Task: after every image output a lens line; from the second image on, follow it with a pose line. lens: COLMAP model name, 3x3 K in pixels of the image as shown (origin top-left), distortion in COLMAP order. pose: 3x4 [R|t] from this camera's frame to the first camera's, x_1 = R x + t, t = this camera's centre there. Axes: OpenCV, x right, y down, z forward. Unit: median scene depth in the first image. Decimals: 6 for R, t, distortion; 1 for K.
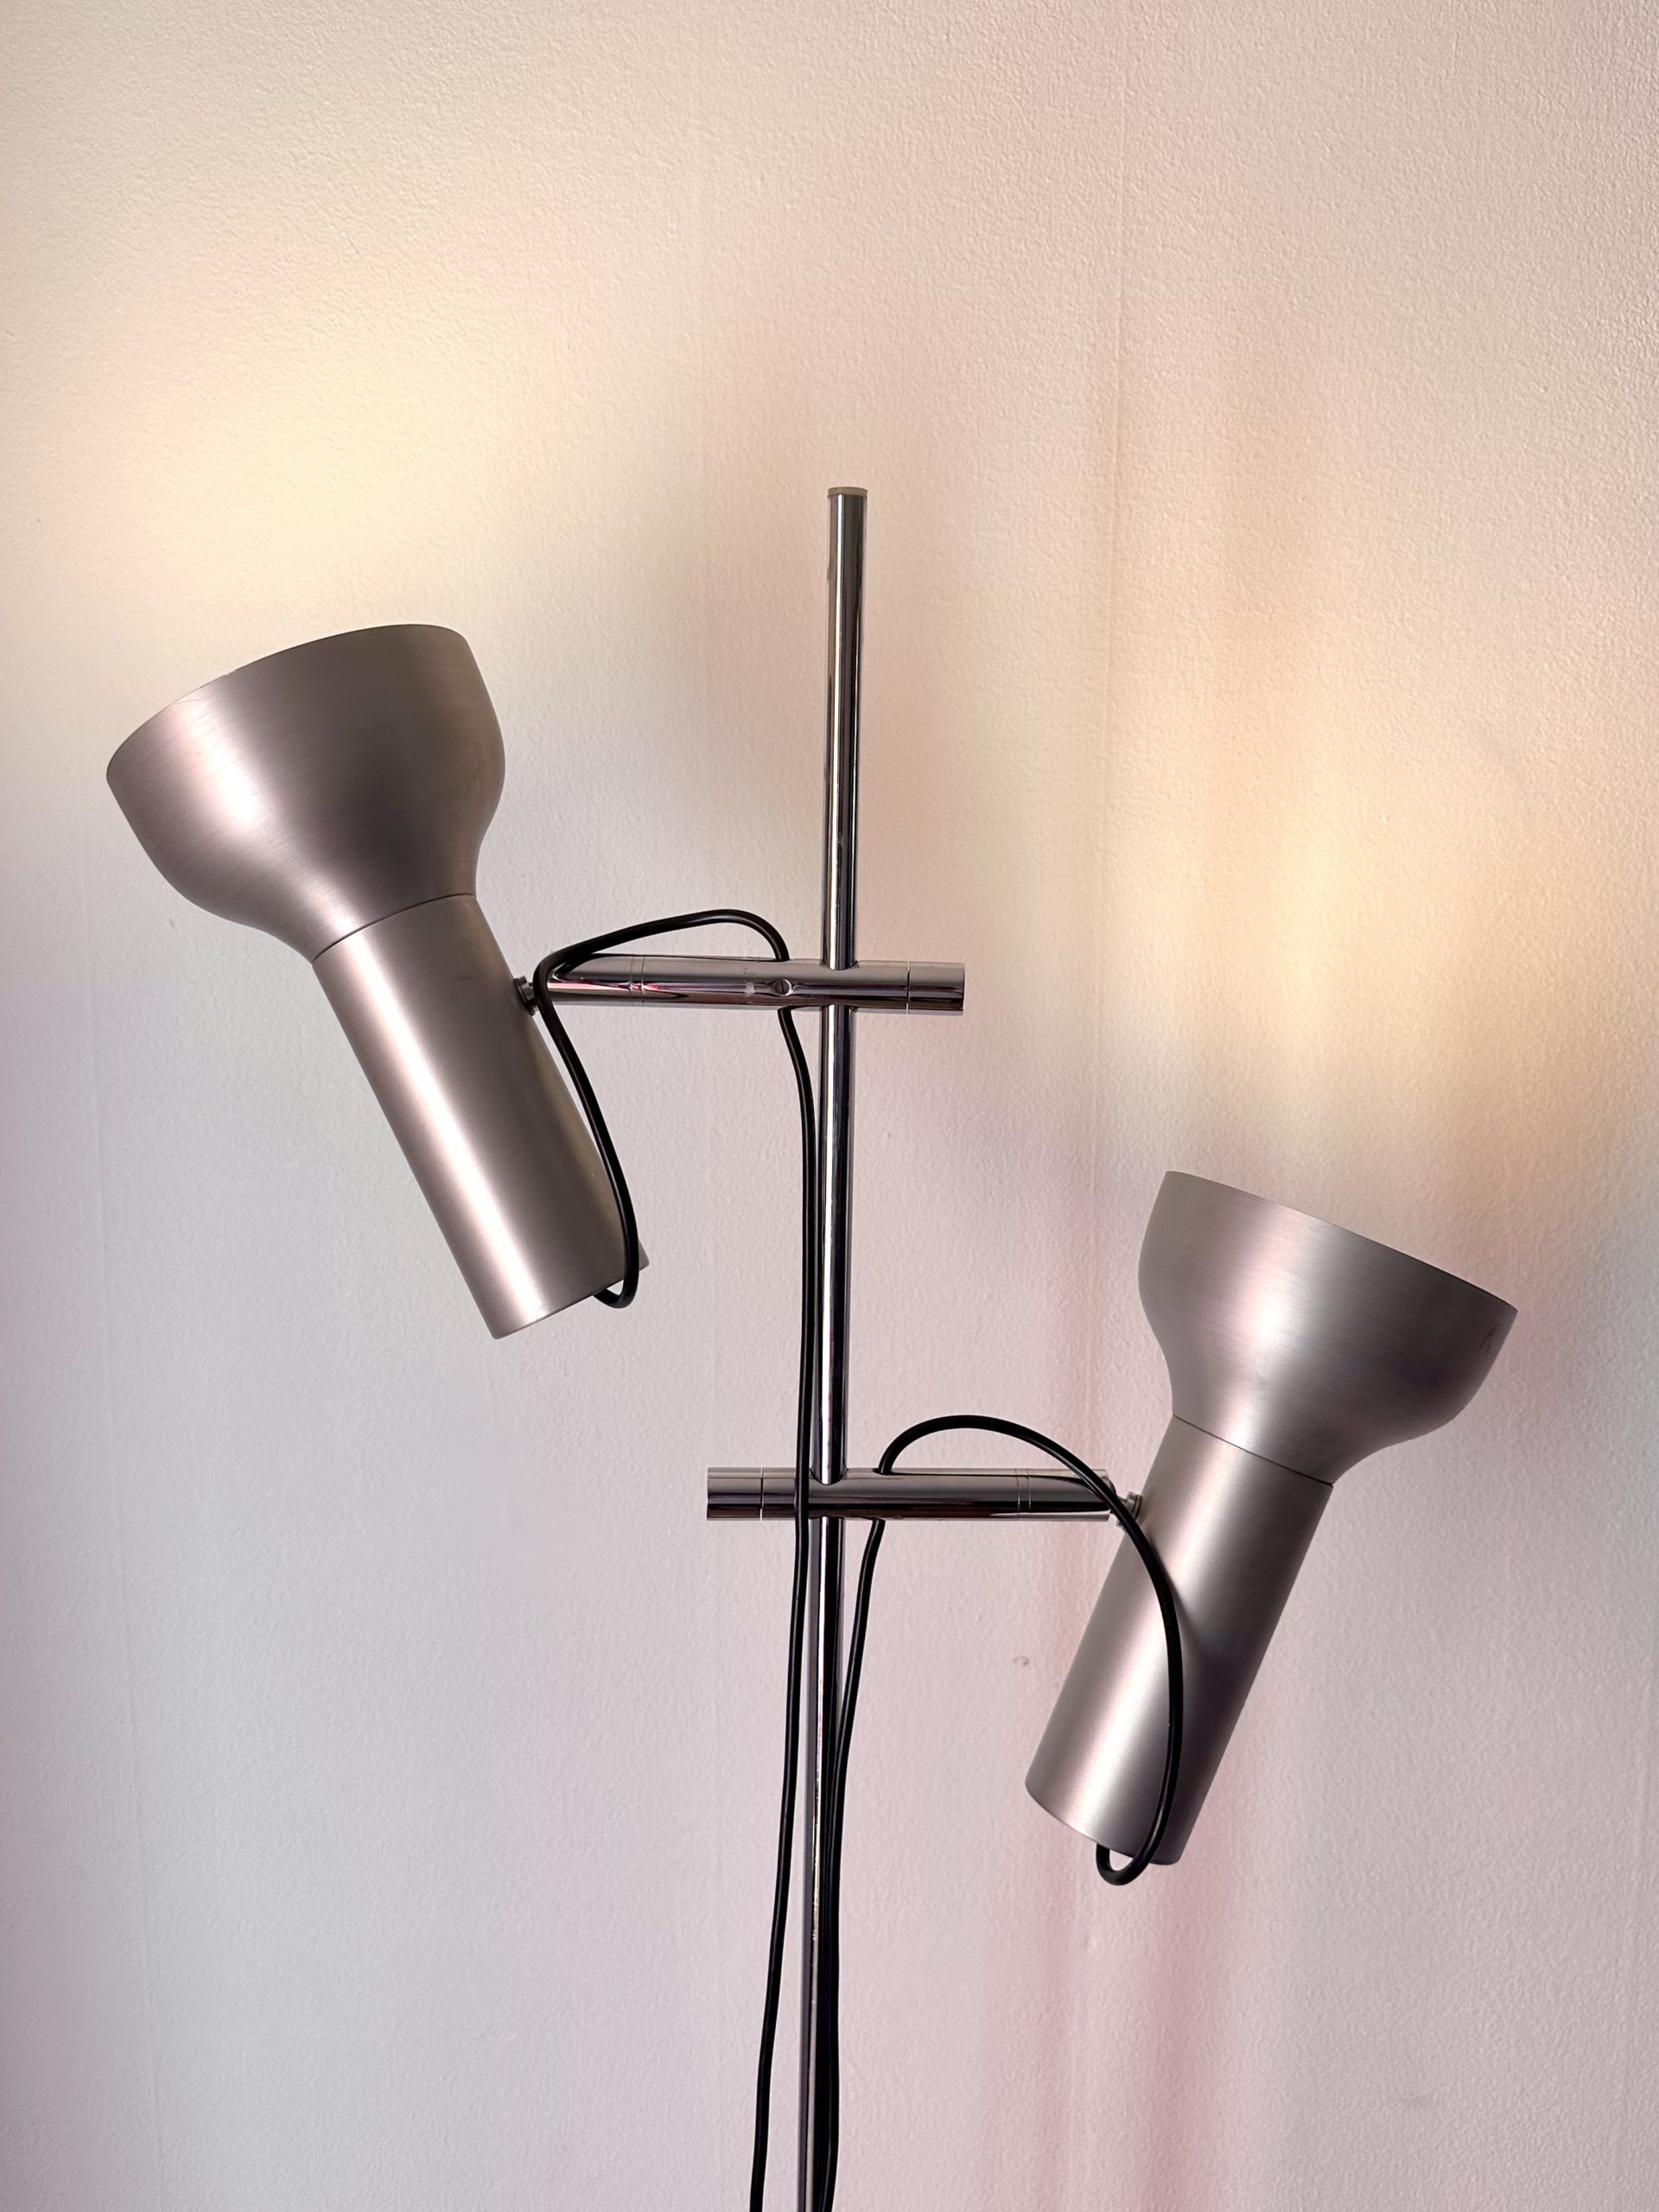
lens RADIAL K [[1804.1, 0, 795.8], [0, 1804.1, 1089.1], [0, 0, 1]] dist [0.052306, -0.093582]
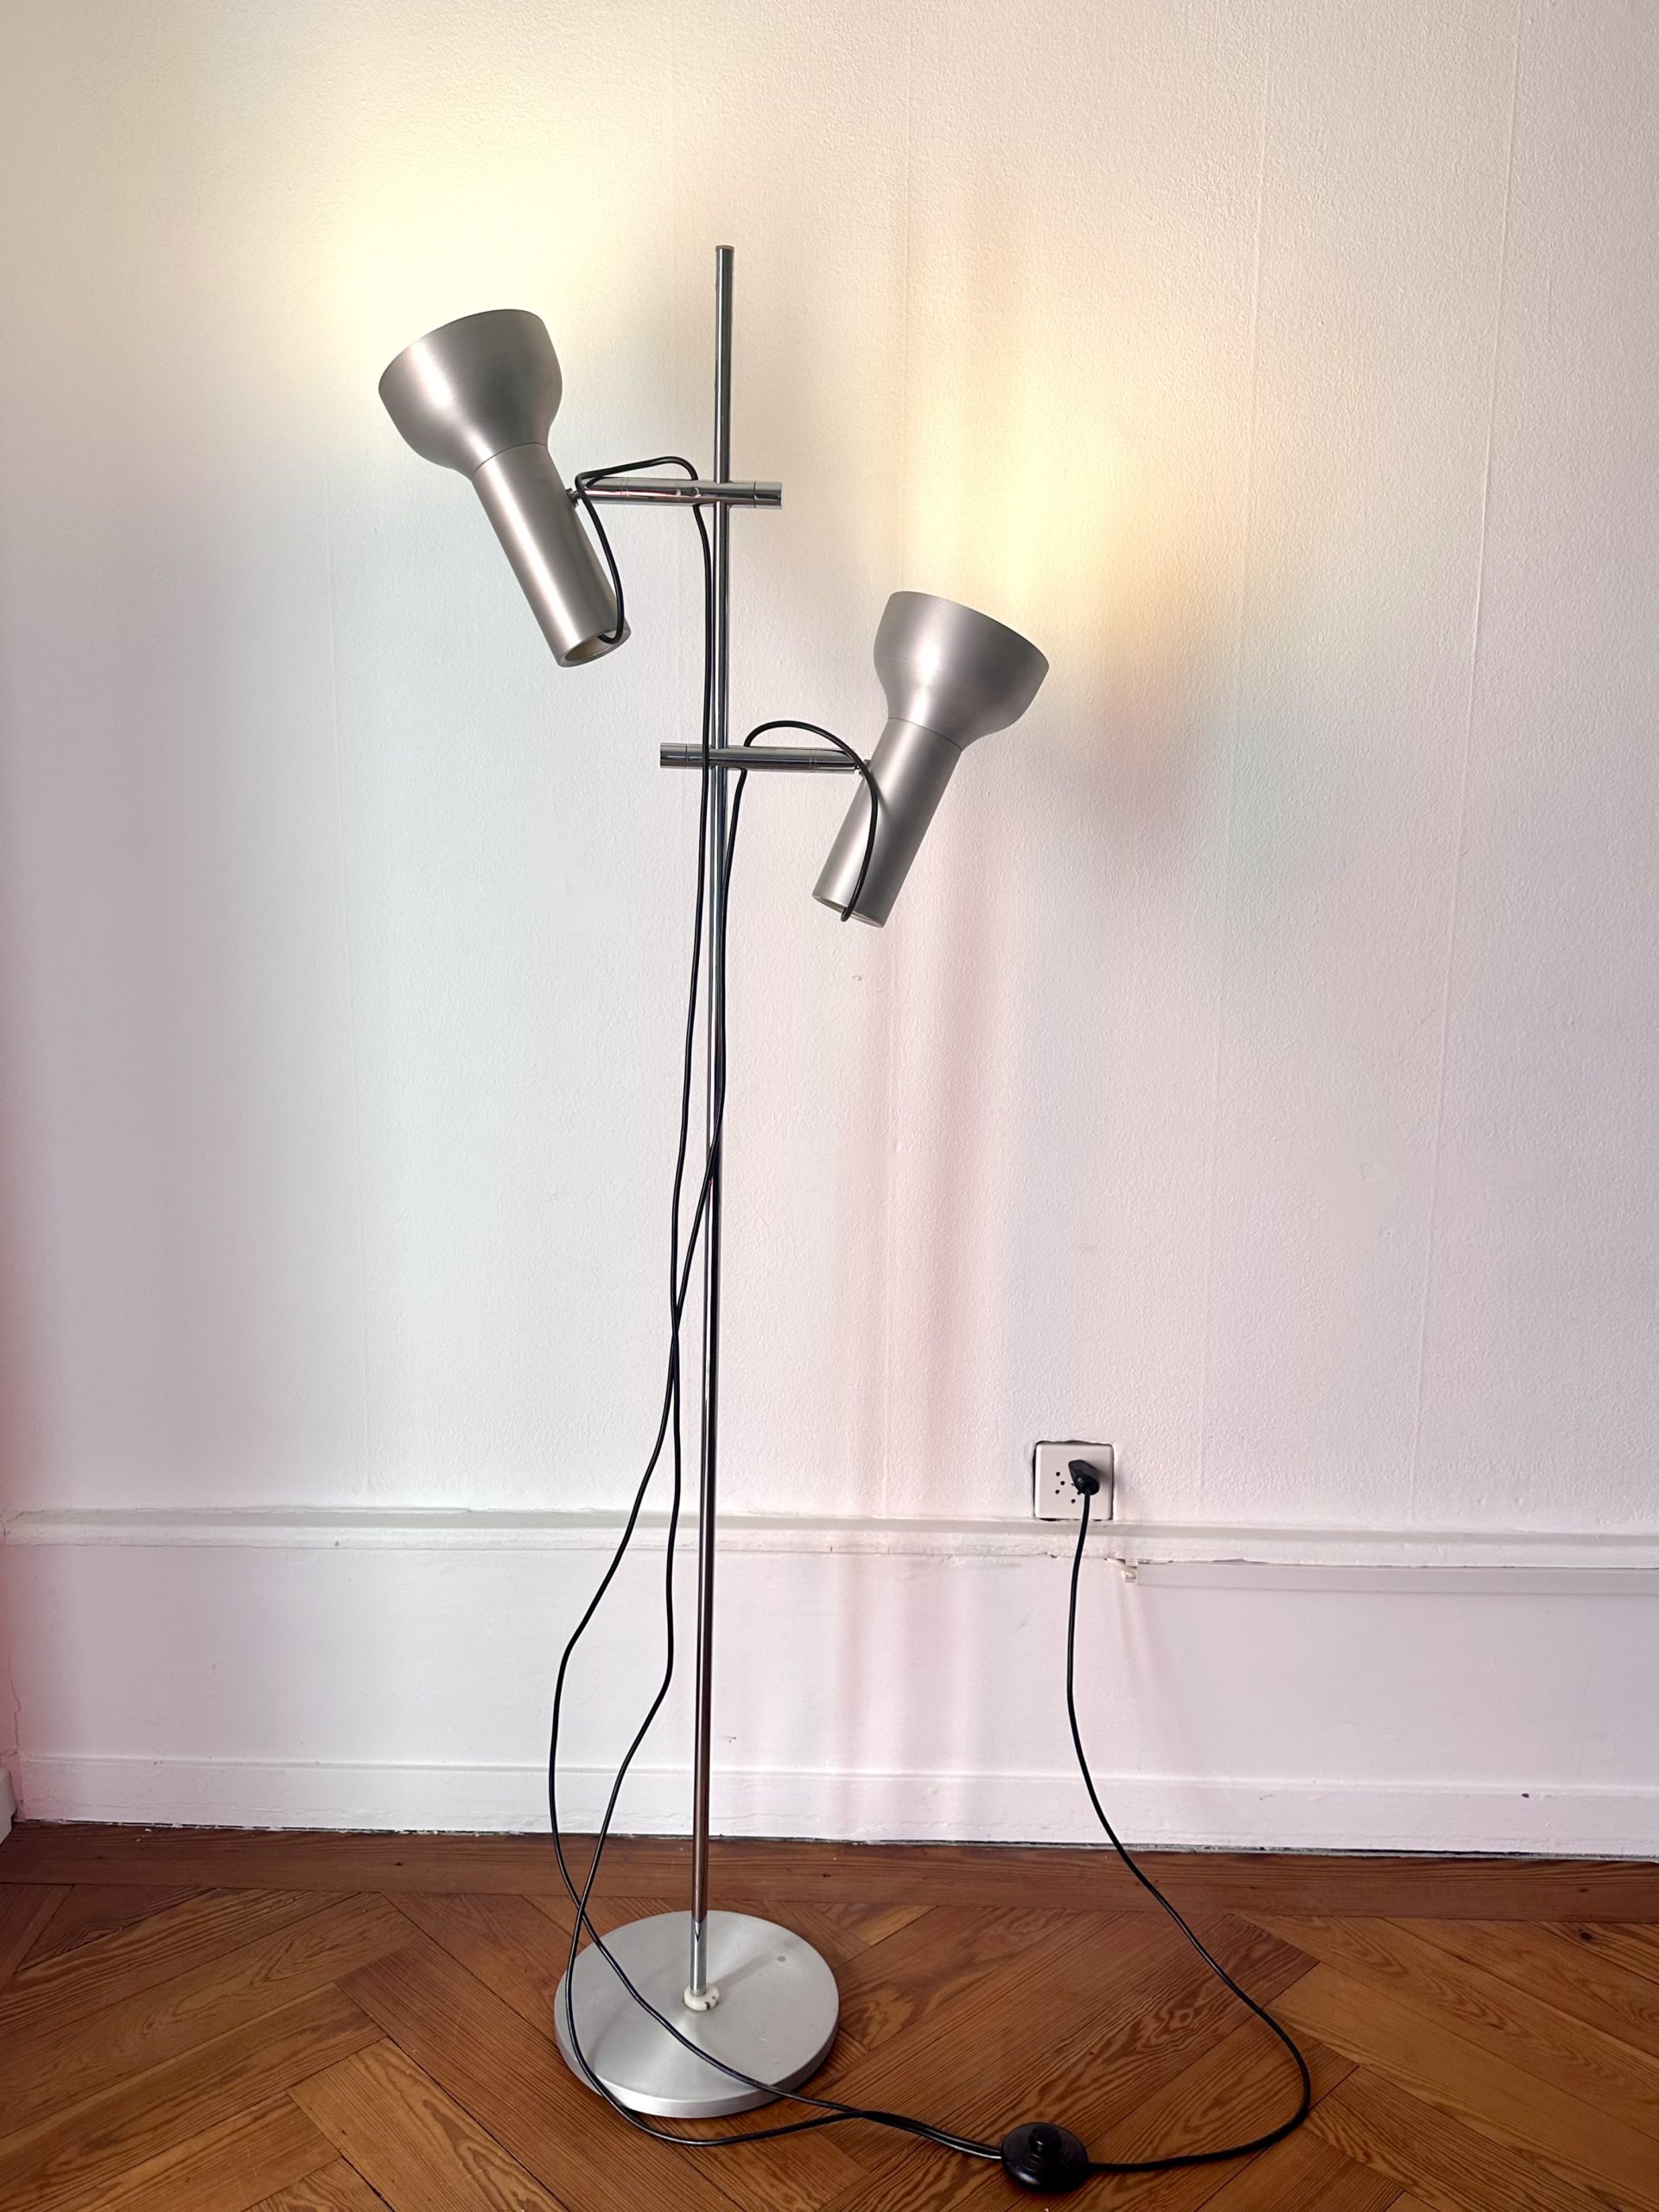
lens RADIAL K [[1804.1, 0, 796.9], [0, 1804.1, 1160.1], [0, 0, 1]] dist [0.052306, -0.093582]
pose [[0.999318, 0.011642, -0.035035, 0.144293], [-0.009740, 0.998495, 0.053965, 0.446454], [0.035611, -0.053587, 0.997928, -0.842742]]
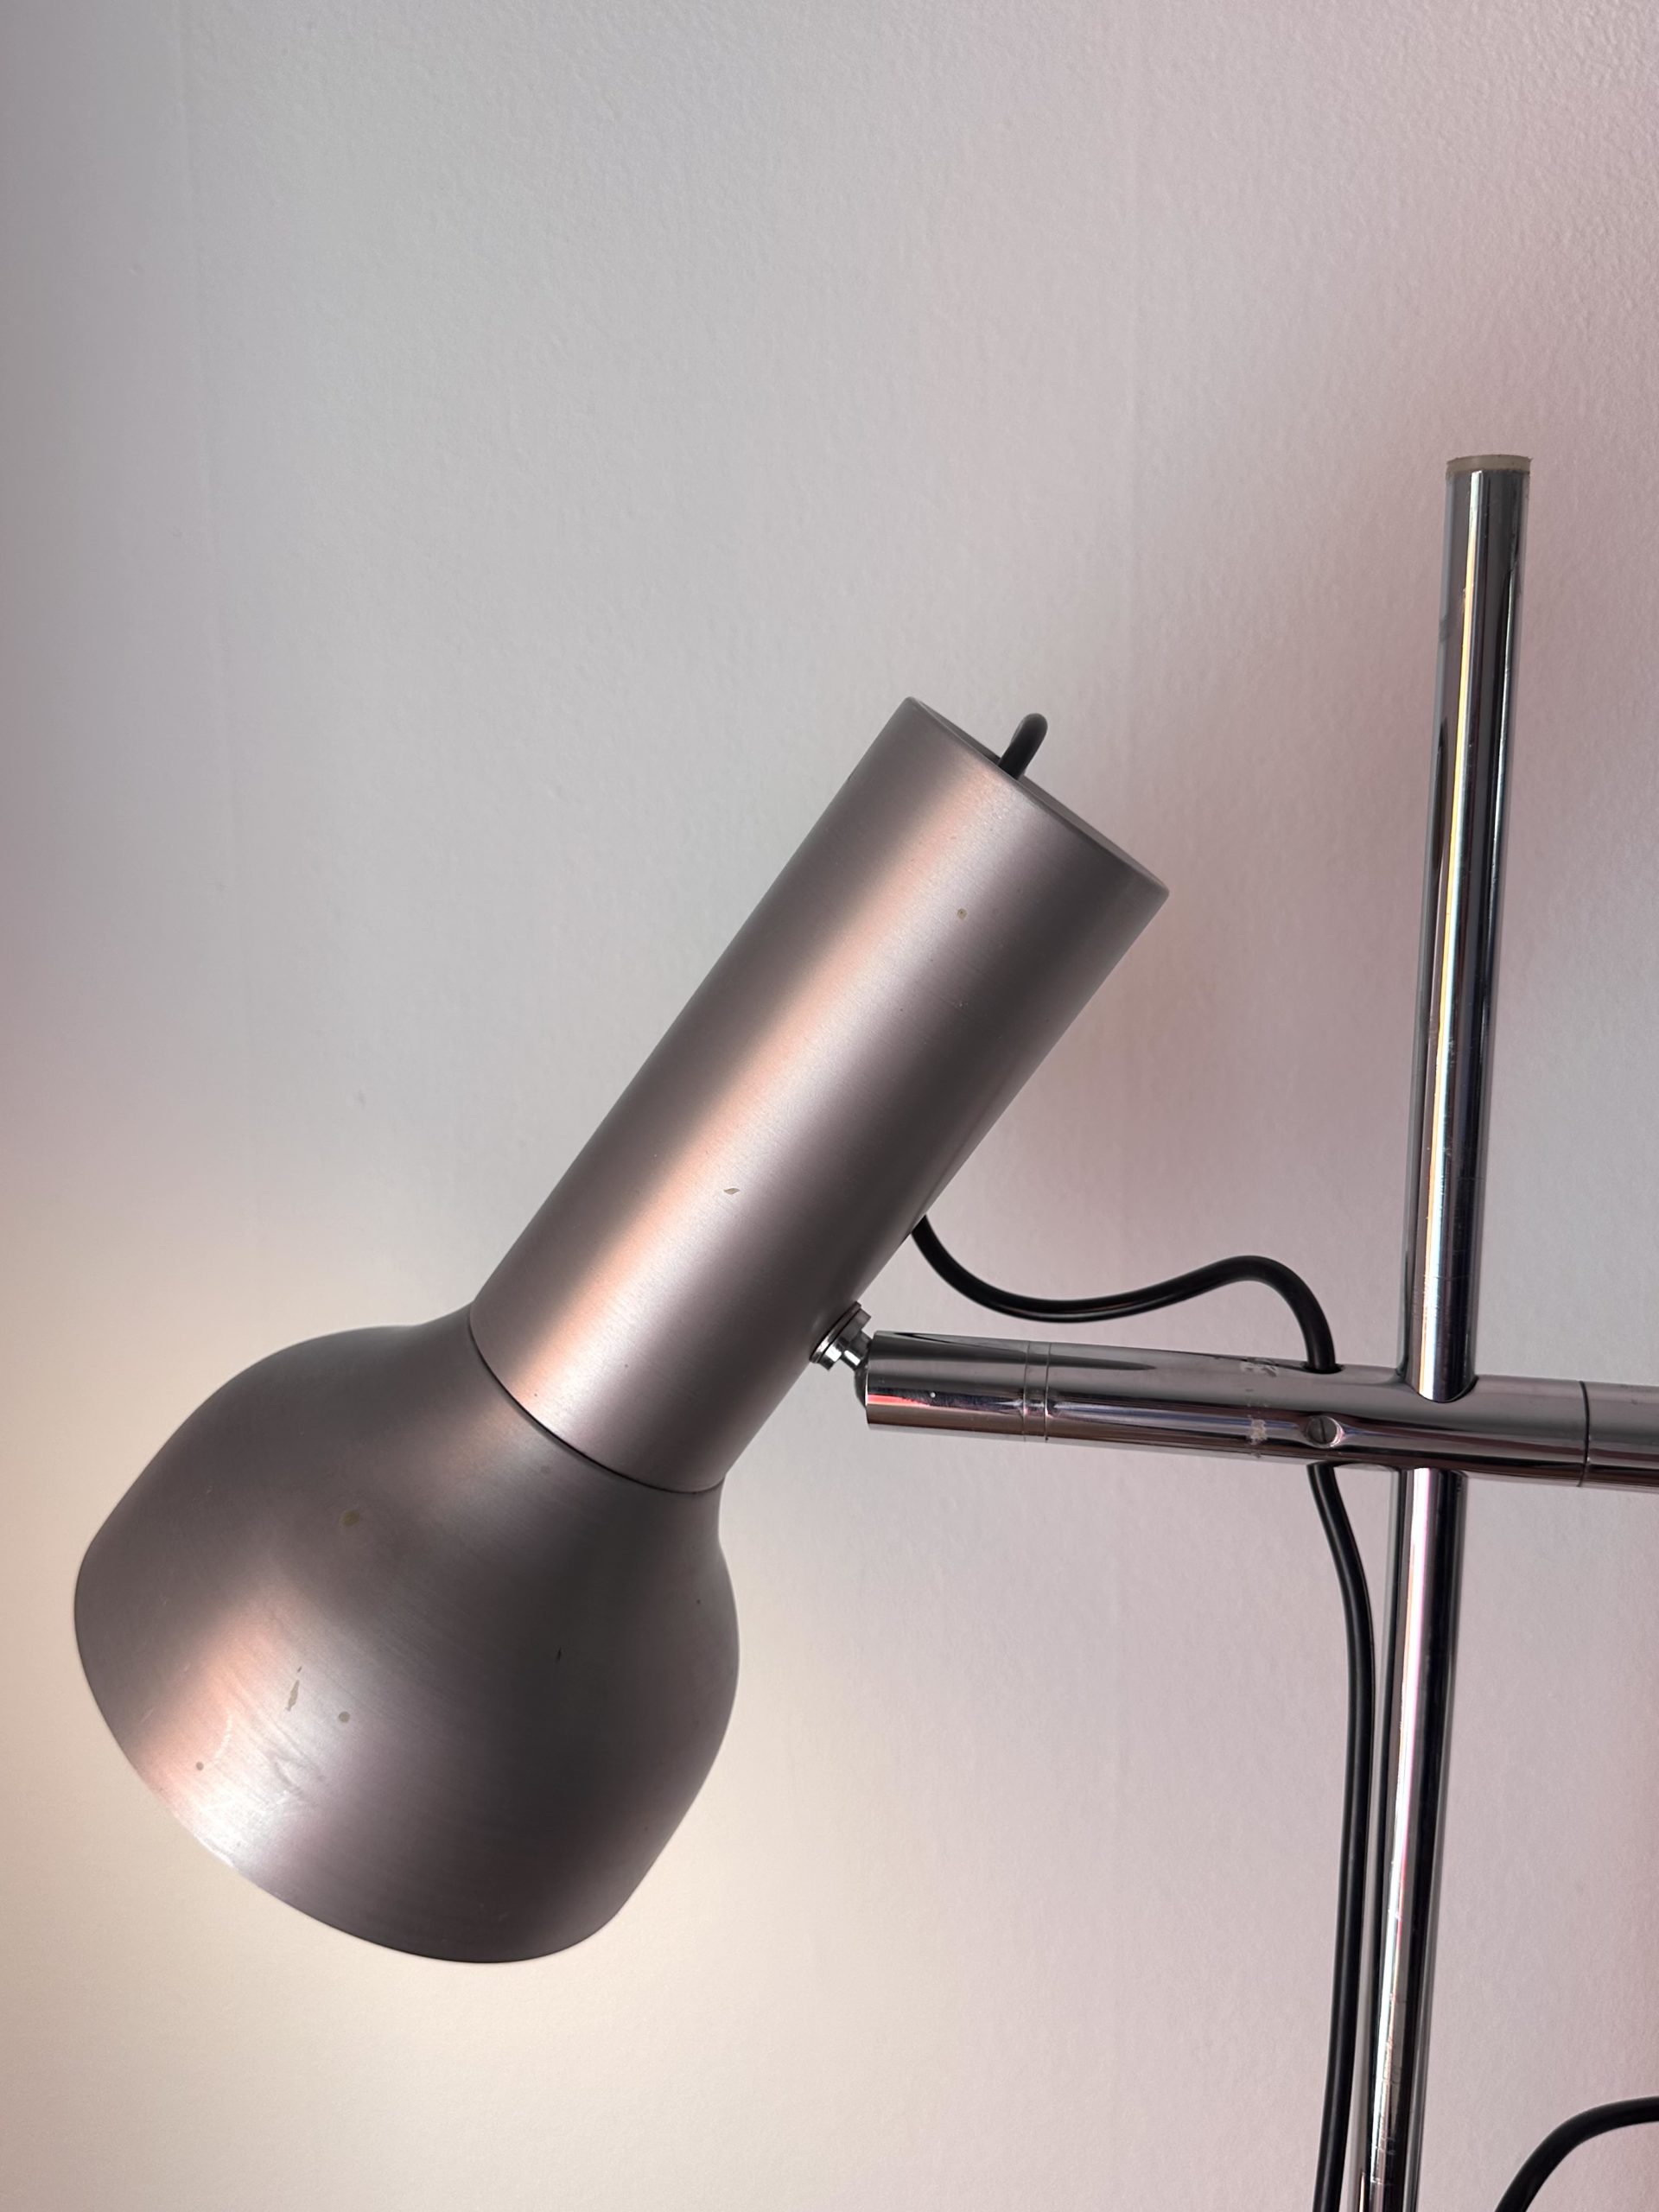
lens RADIAL K [[1865.7, 0, 804.8], [0, 1865.7, 1069.5], [0, 0, 1]] dist [0.039495, -0.075977]
pose [[0.983559, 0.018966, -0.179588, -0.043429], [-0.016682, 0.999760, 0.014218, -0.121388], [0.179815, -0.010988, 0.983639, 0.334672]]
